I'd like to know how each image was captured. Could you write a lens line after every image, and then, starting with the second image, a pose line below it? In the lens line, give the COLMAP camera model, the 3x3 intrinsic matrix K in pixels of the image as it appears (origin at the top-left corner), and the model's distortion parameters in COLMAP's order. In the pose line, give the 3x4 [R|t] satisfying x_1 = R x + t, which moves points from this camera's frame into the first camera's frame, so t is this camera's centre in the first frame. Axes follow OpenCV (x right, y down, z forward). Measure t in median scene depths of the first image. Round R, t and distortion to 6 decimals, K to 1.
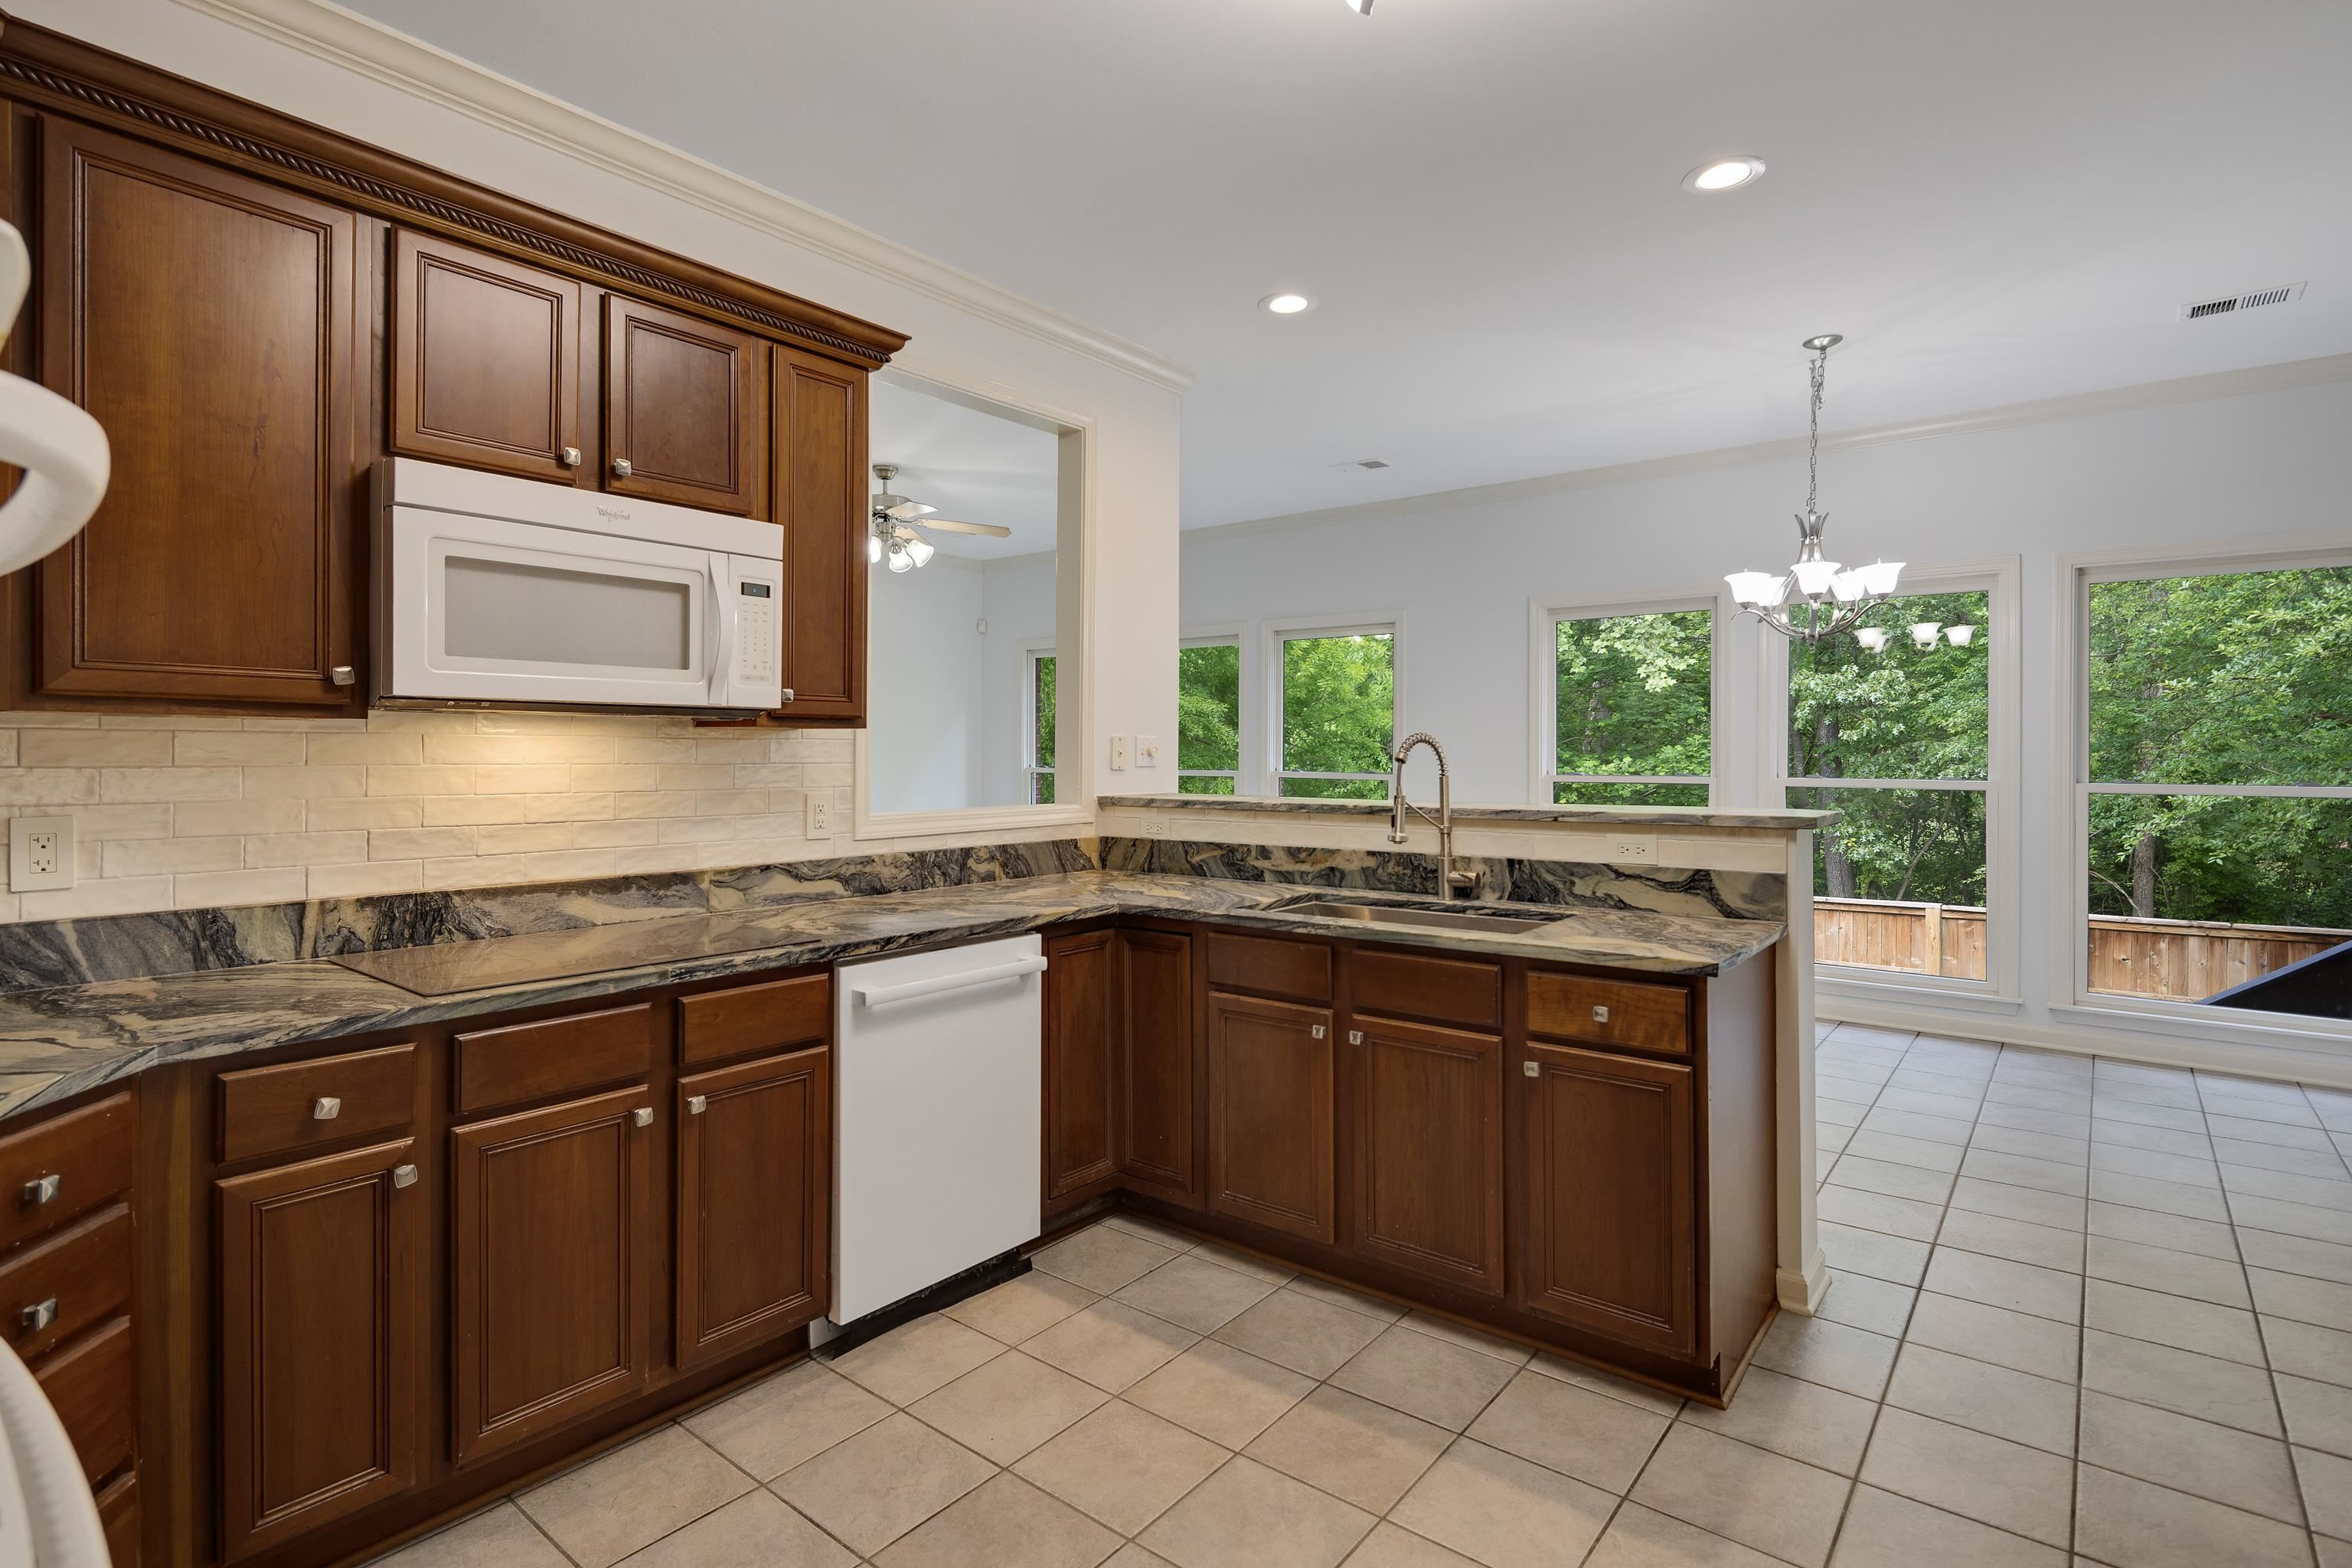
lens RADIAL K [[1156.0, 0, 1163.9], [0, 1156.0, 749.7], [0, 0, 1]] dist [-0.000893, -0.000206]
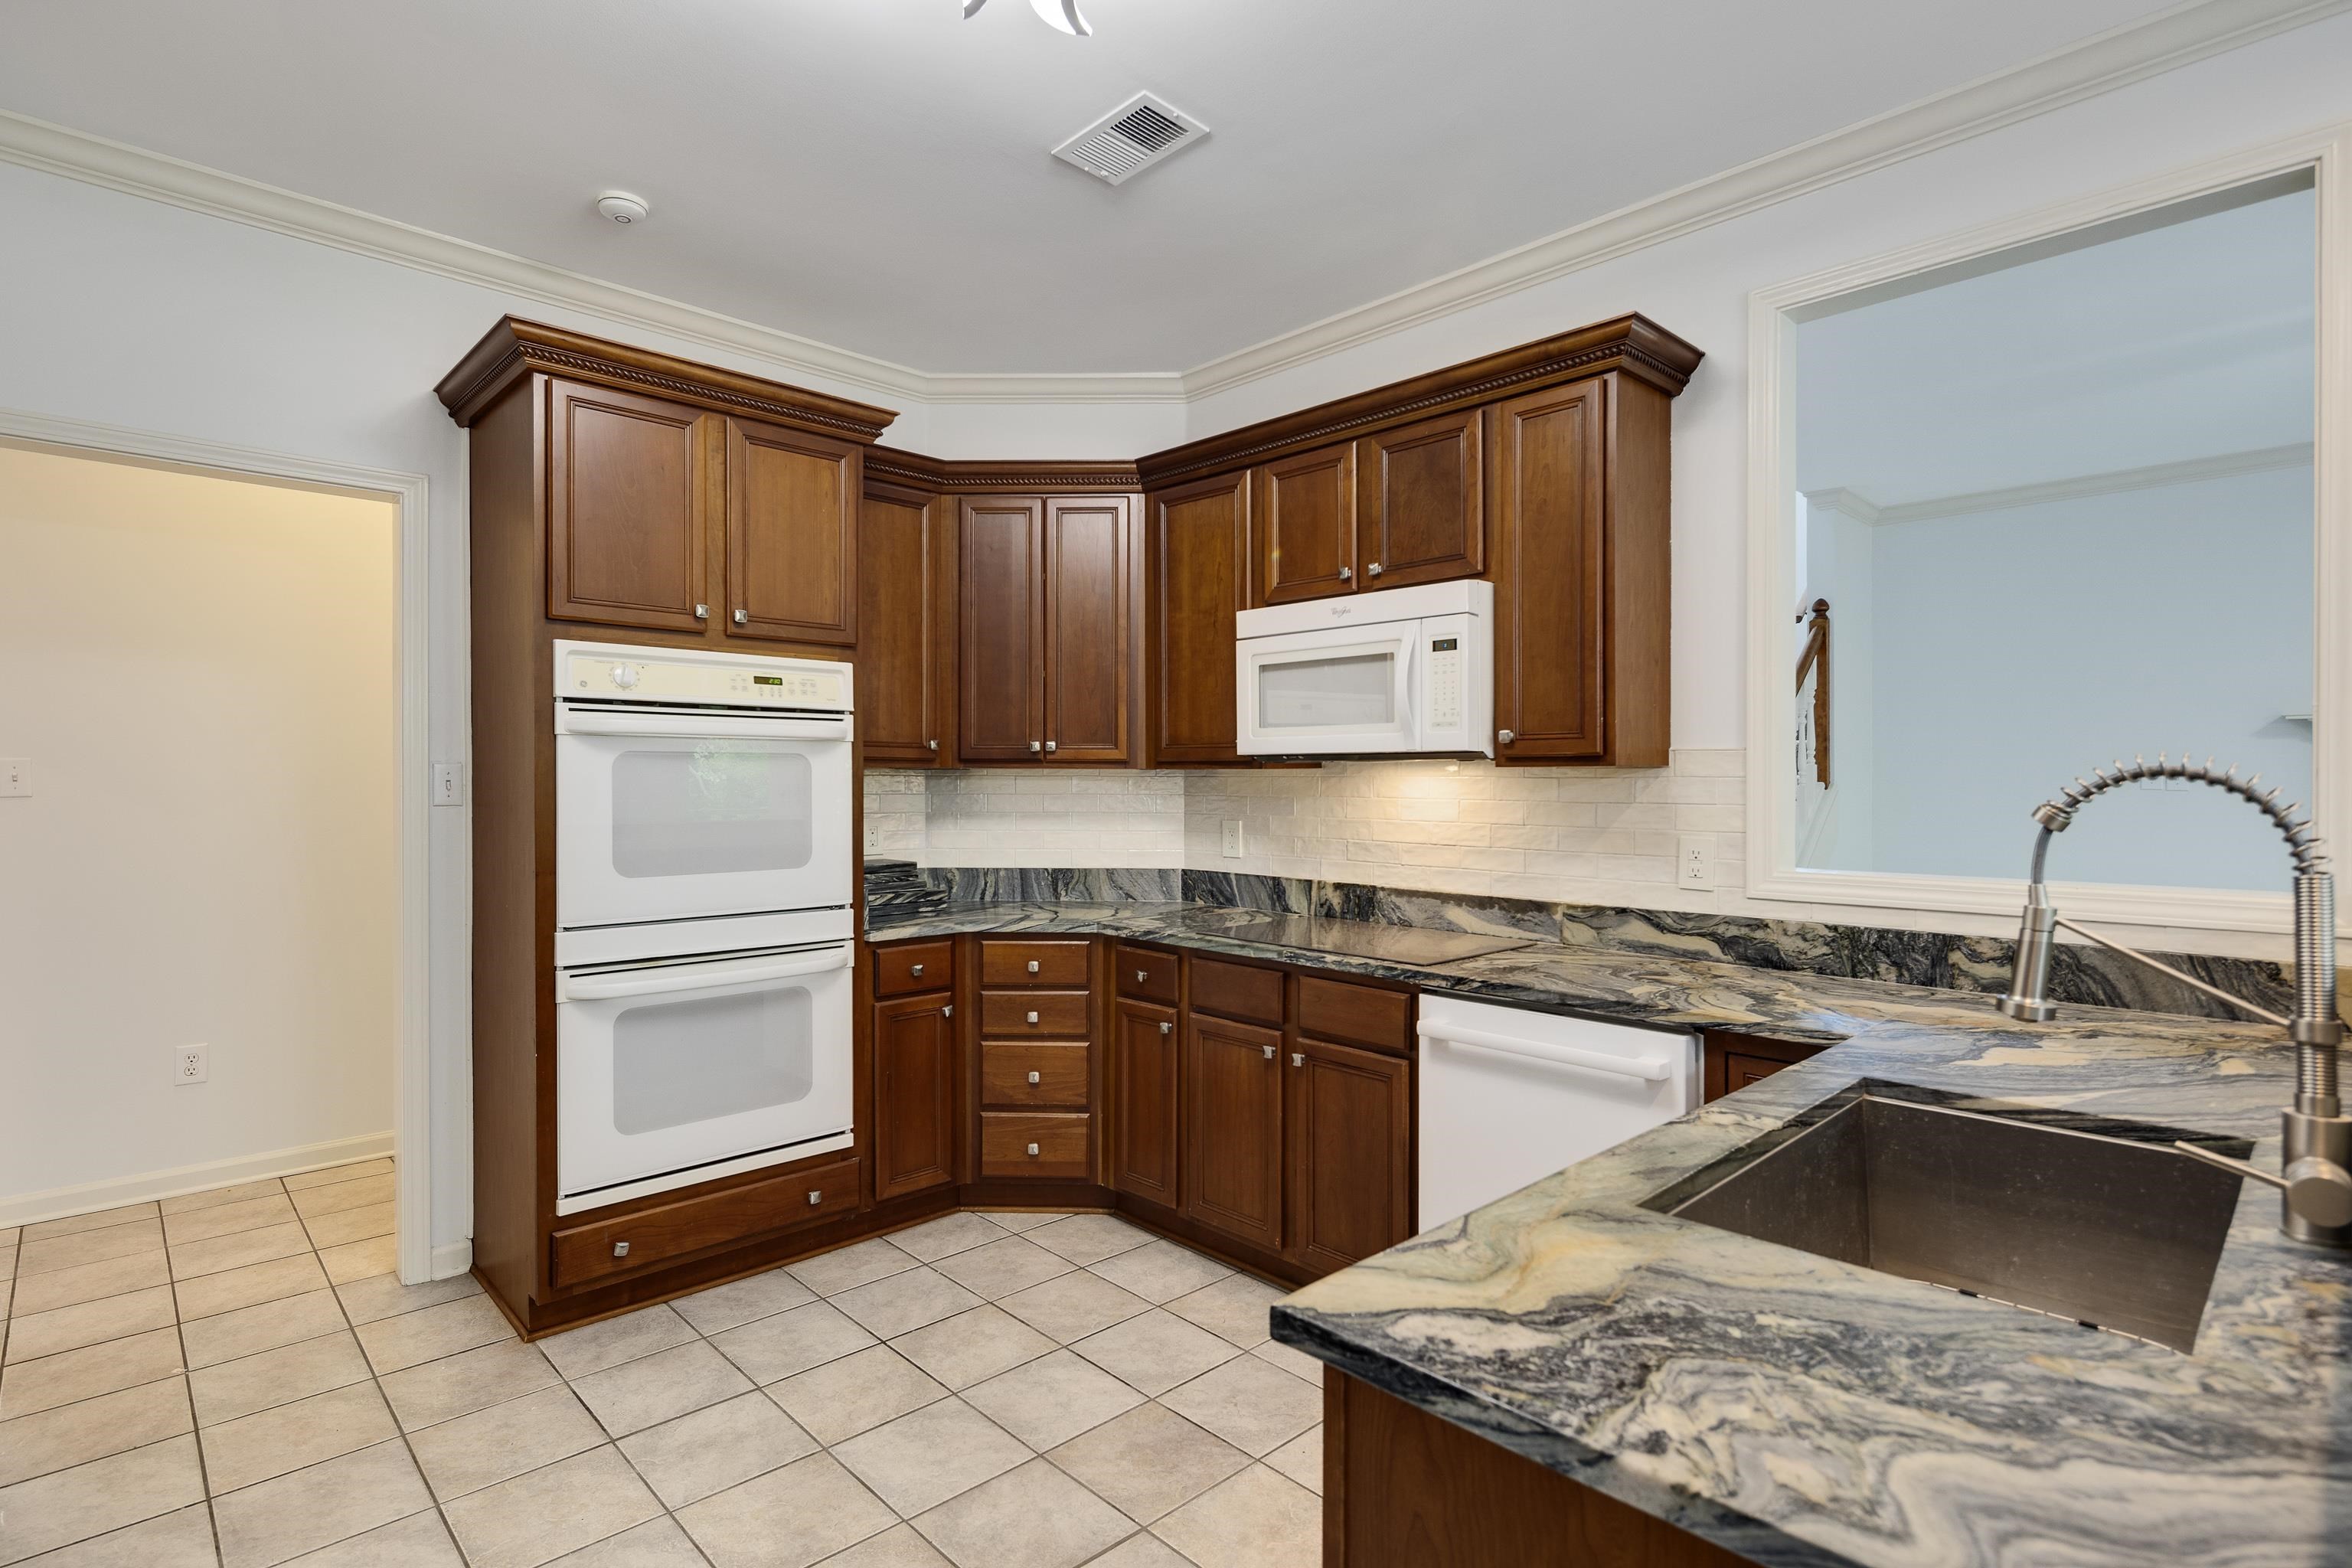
lens RADIAL K [[1125.8, 0, 1176.0], [0, 1125.8, 784.0], [0, 0, 1]] dist [0.000547, 0.000013]
pose [[-0.119258, -0.000306, -0.992863, 0.659474], [-0.002426, 0.999997, -0.000017, -0.003351], [0.992860, 0.002407, -0.119258, 0.764303]]
